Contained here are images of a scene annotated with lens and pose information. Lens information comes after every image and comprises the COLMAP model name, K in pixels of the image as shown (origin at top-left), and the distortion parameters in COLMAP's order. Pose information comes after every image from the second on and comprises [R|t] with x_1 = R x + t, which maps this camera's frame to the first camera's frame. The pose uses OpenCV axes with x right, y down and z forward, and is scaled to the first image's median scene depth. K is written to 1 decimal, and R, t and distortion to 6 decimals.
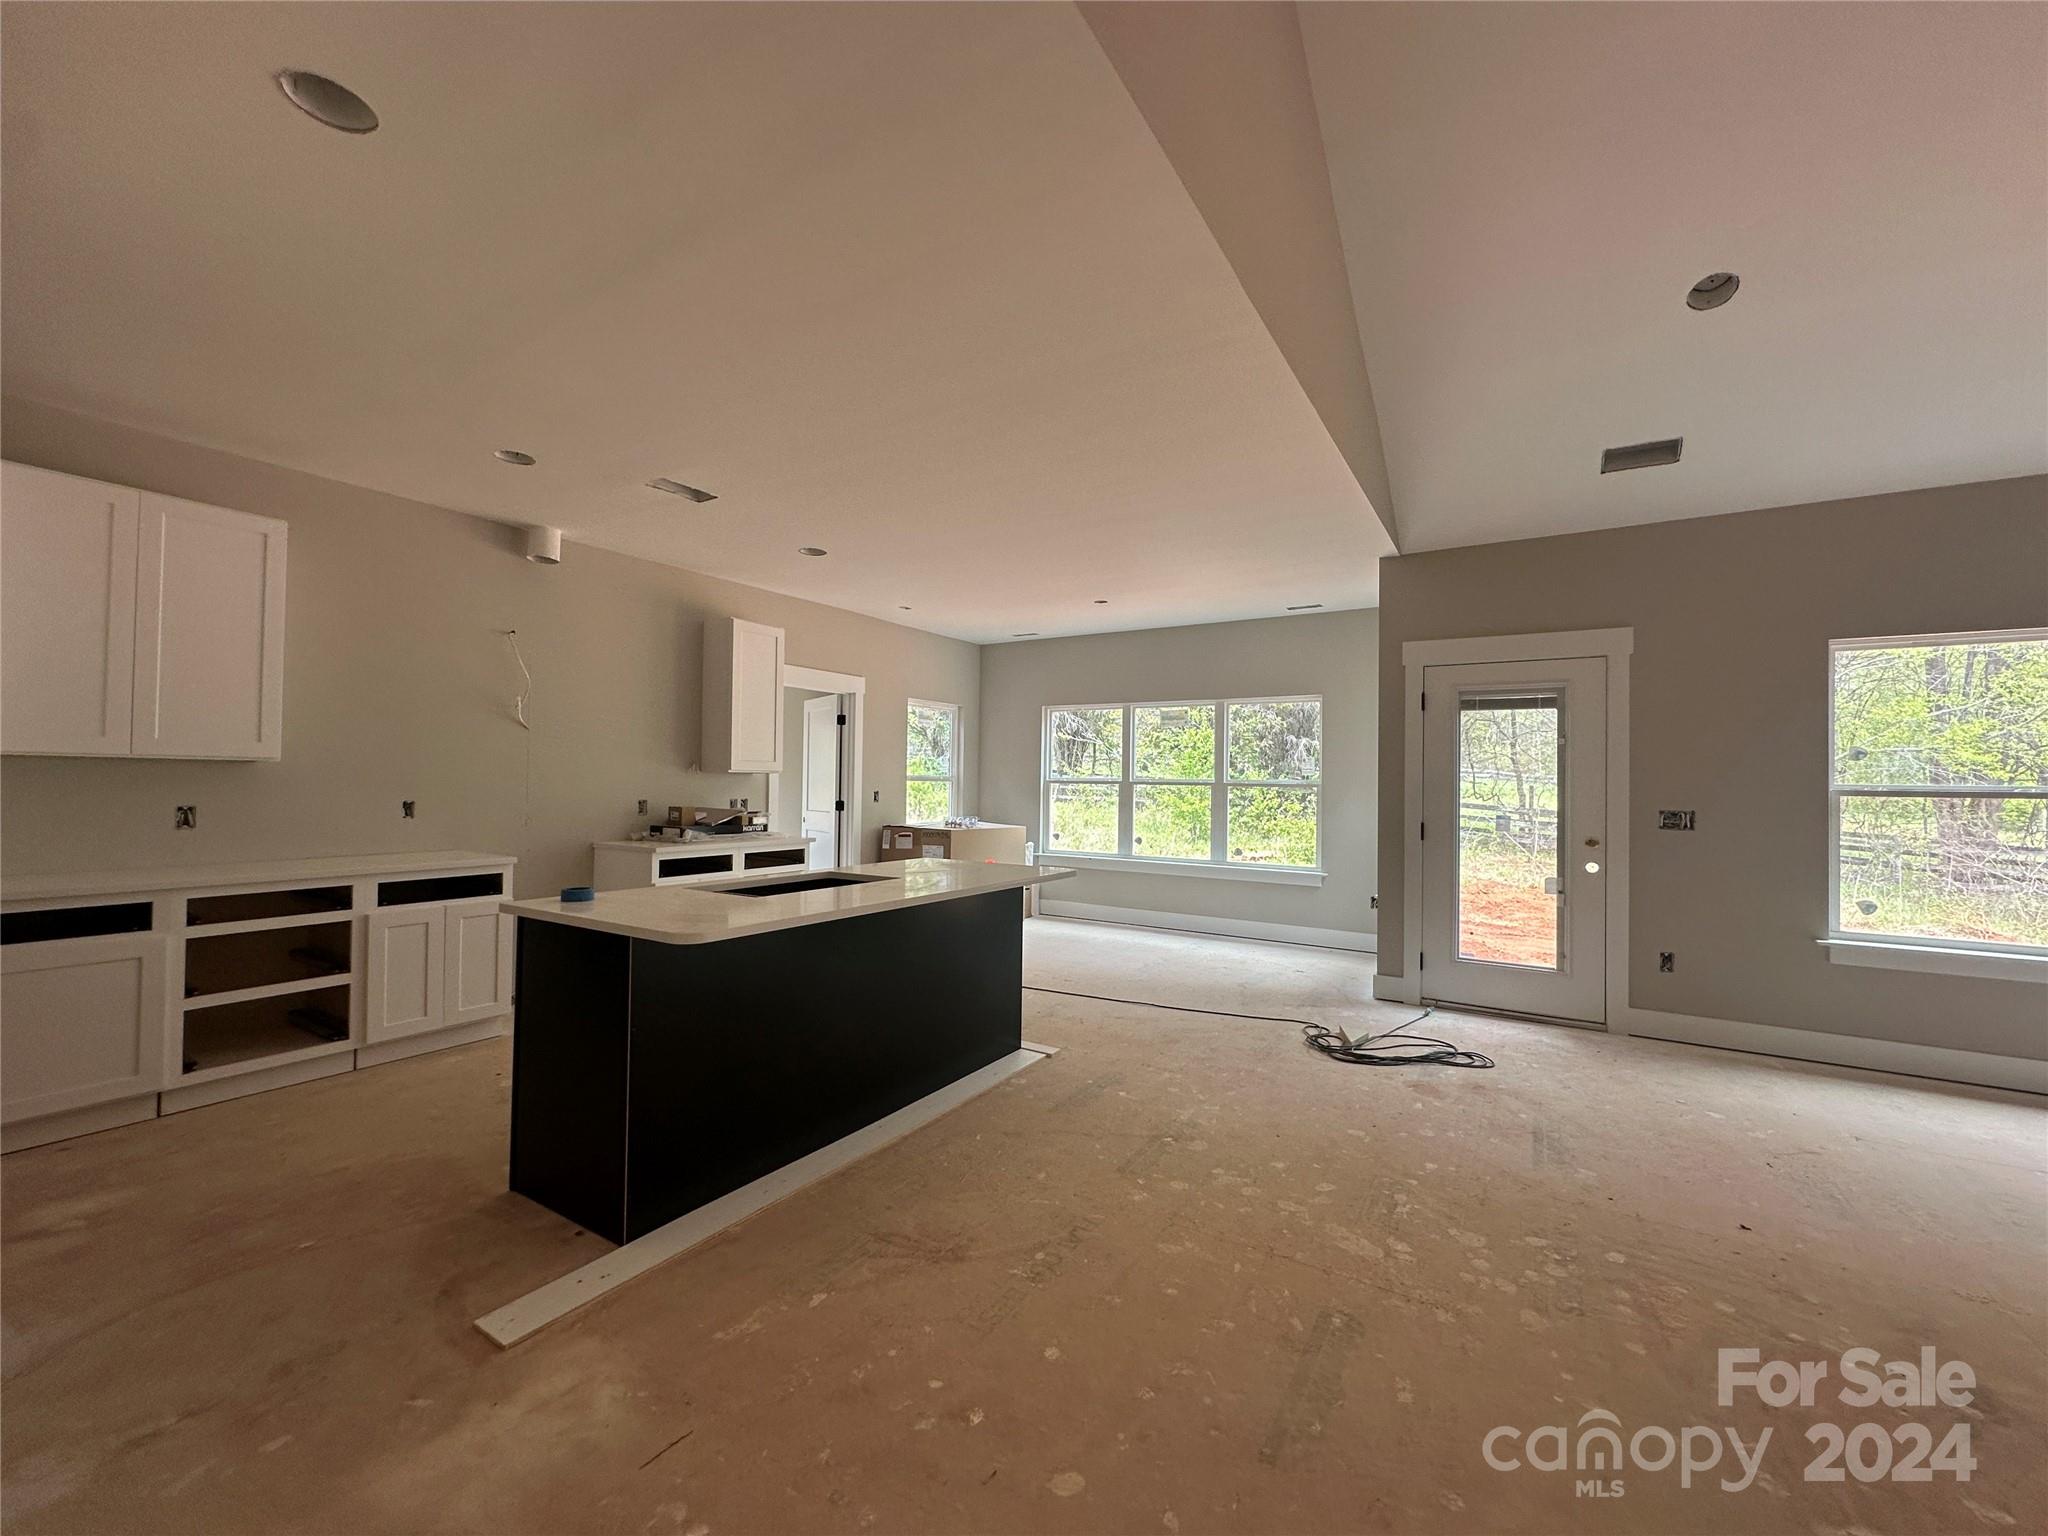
lens RADIAL K [[817.0, 0, 1025.4], [0, 817.0, 768.4], [0, 0, 1]] dist [-0.004461, 0.000097]
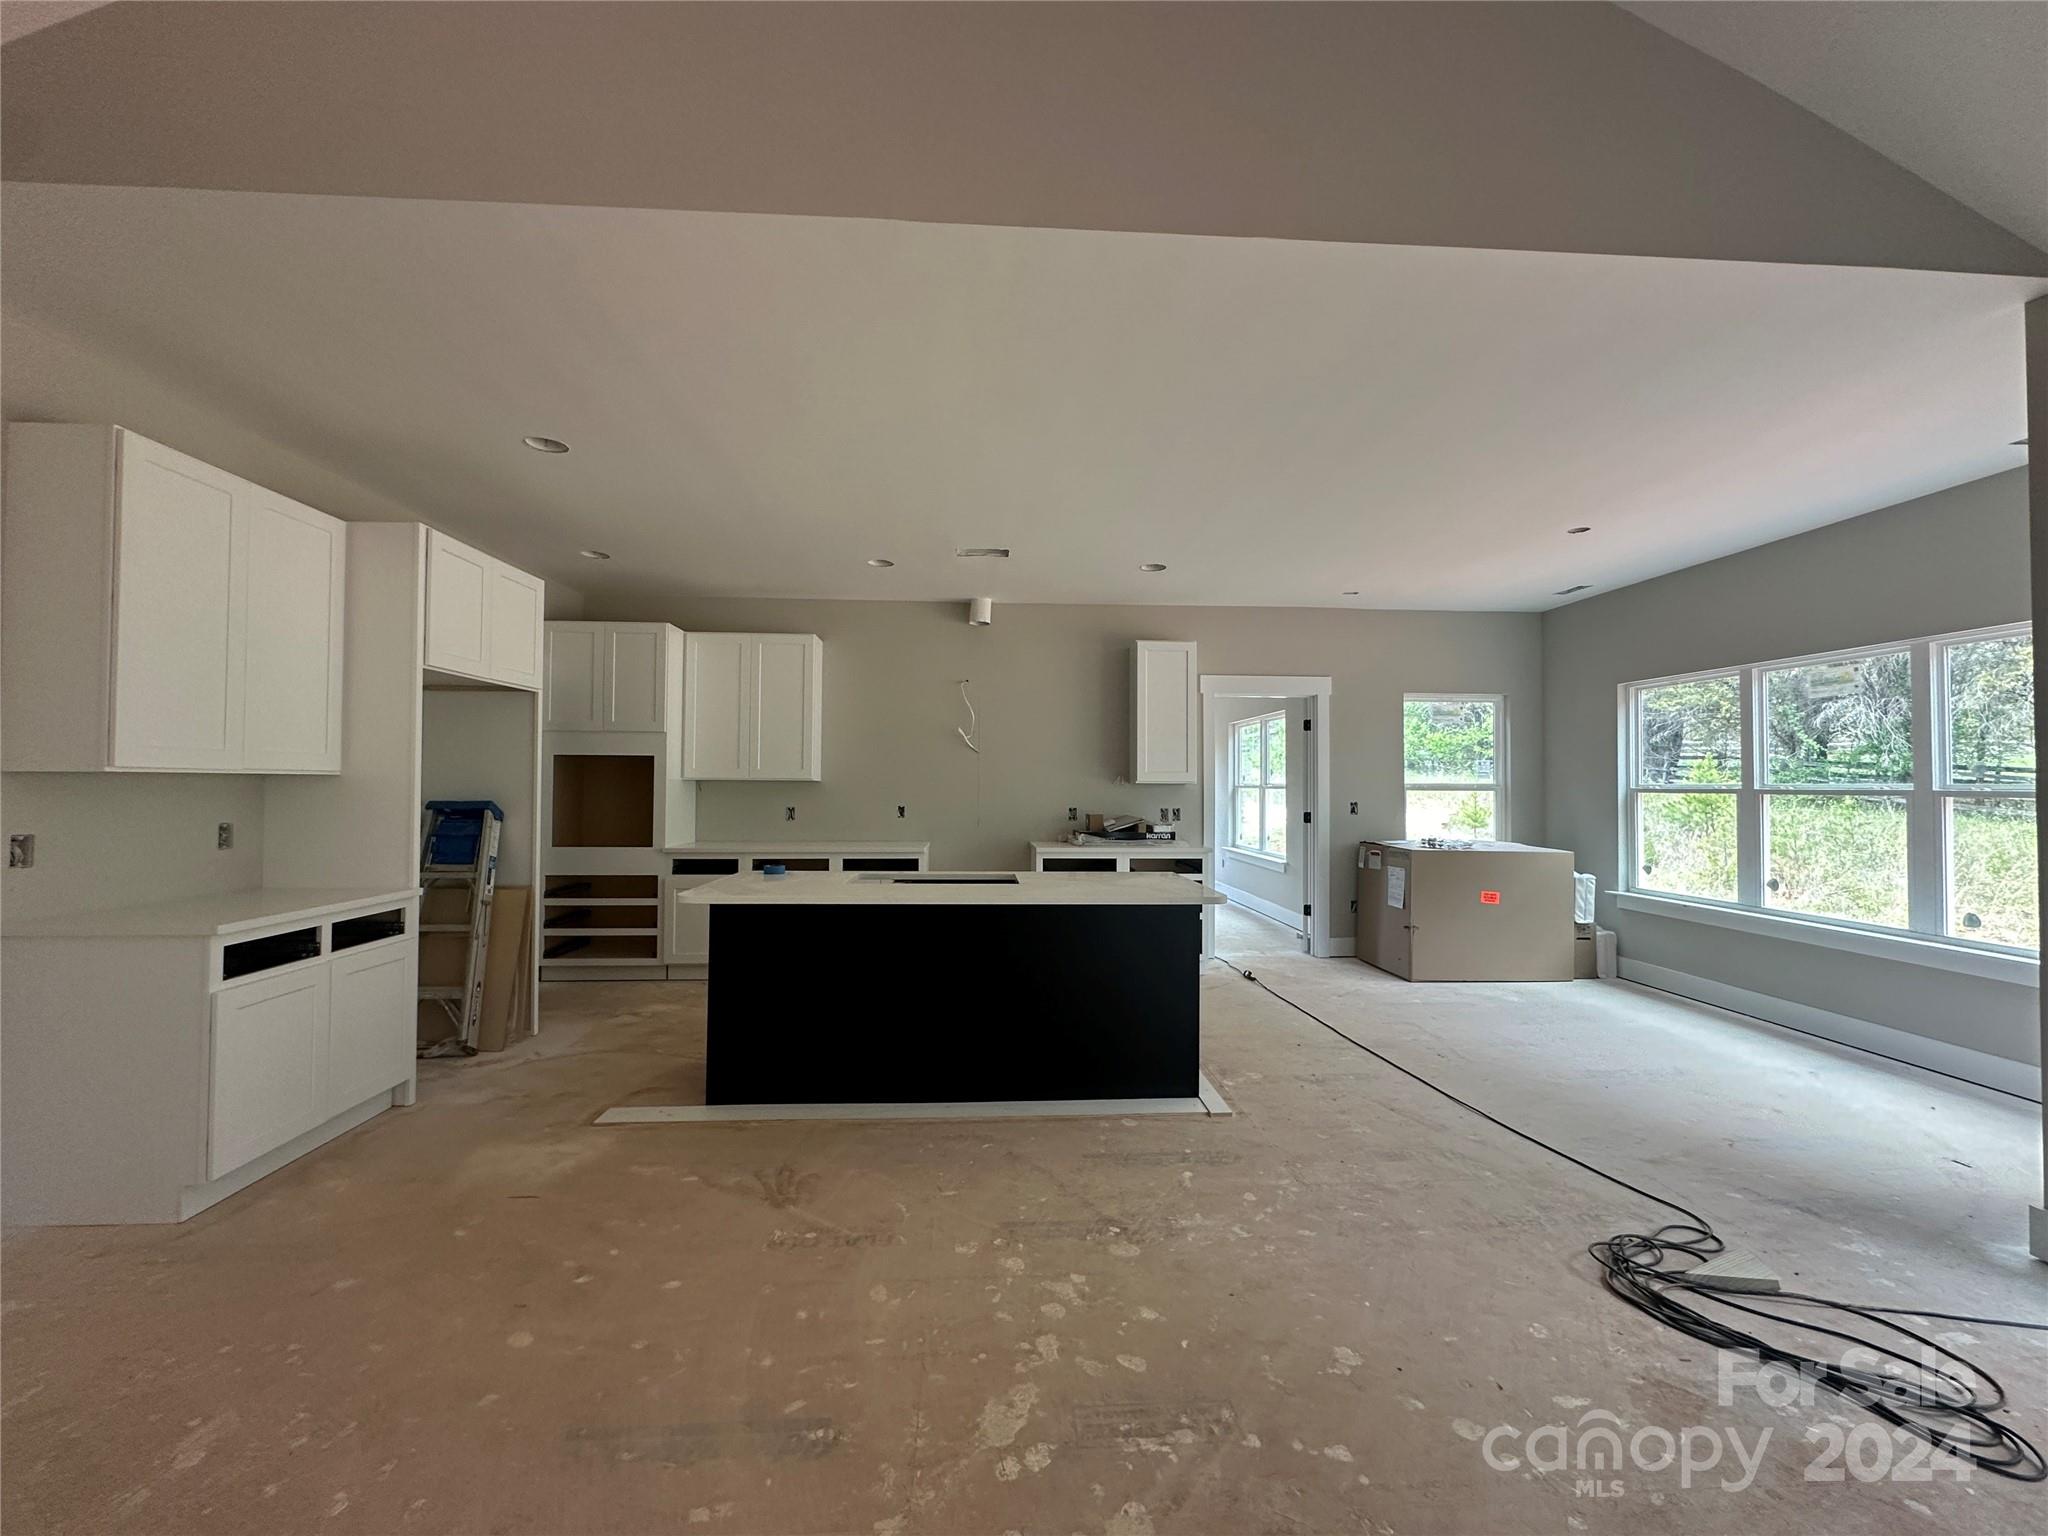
lens RADIAL K [[817.0, 0, 1023.9], [0, 817.0, 760.9], [0, 0, 1]] dist [-0.004461, 0.000097]
pose [[0.581569, -0.035353, -0.812728, 0.604768], [0.016352, 0.999361, -0.031770, 0.009549], [0.813332, 0.005187, 0.581776, 0.341994]]
